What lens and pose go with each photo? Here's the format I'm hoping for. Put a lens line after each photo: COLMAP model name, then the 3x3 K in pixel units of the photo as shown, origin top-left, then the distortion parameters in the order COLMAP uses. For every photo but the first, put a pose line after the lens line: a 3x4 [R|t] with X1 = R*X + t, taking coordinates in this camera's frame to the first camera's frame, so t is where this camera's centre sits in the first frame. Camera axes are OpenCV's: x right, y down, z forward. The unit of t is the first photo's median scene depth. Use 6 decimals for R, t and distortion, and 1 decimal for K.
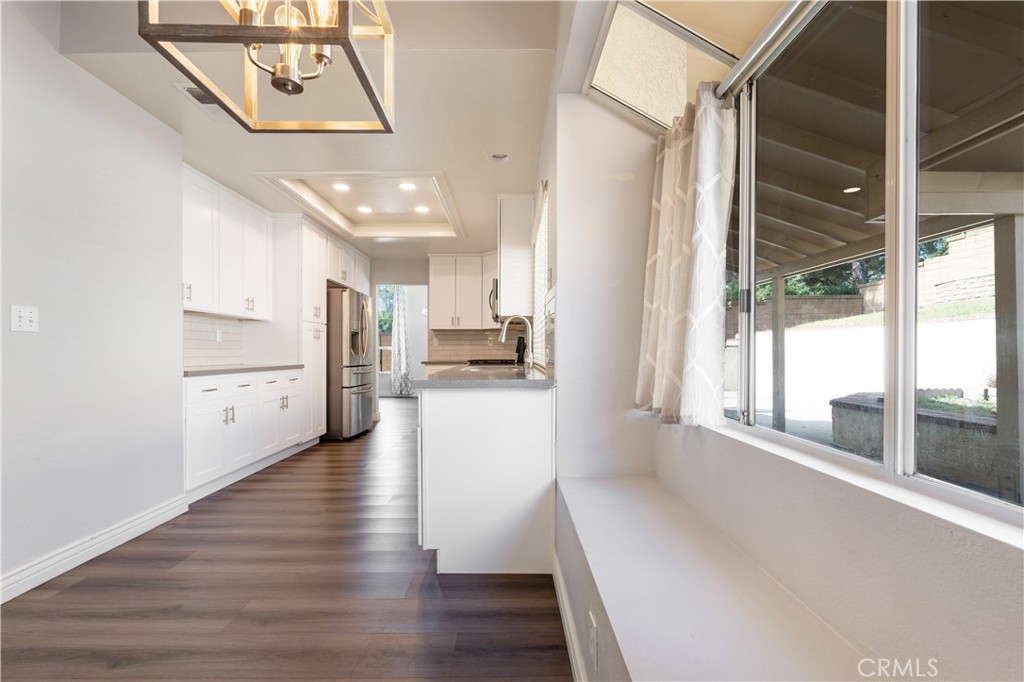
lens RADIAL K [[465.4, 0, 512.0], [0, 465.4, 341.0], [0, 0, 1]] dist [-0.003315, -0.000677]
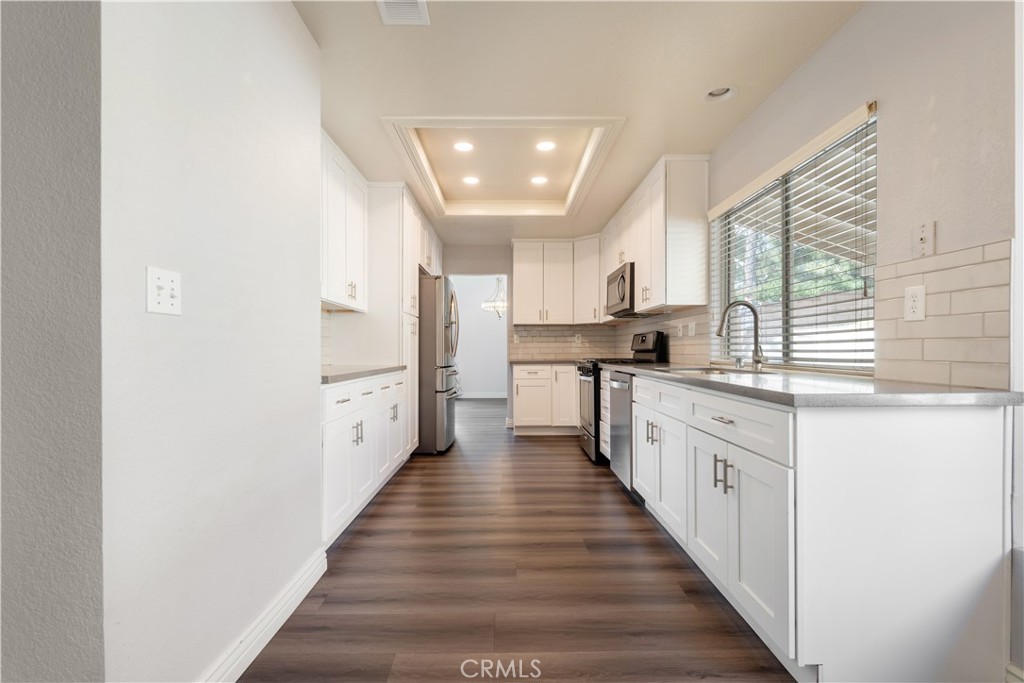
lens RADIAL K [[458.5, 0, 511.9], [0, 458.5, 337.6], [0, 0, 1]] dist [-0.000042, -0.000222]
pose [[0.999855, -0.000689, 0.017006, -0.254823], [0.000767, 0.999989, -0.004572, 0.005248], [-0.017002, 0.004585, 0.999845, 0.170057]]
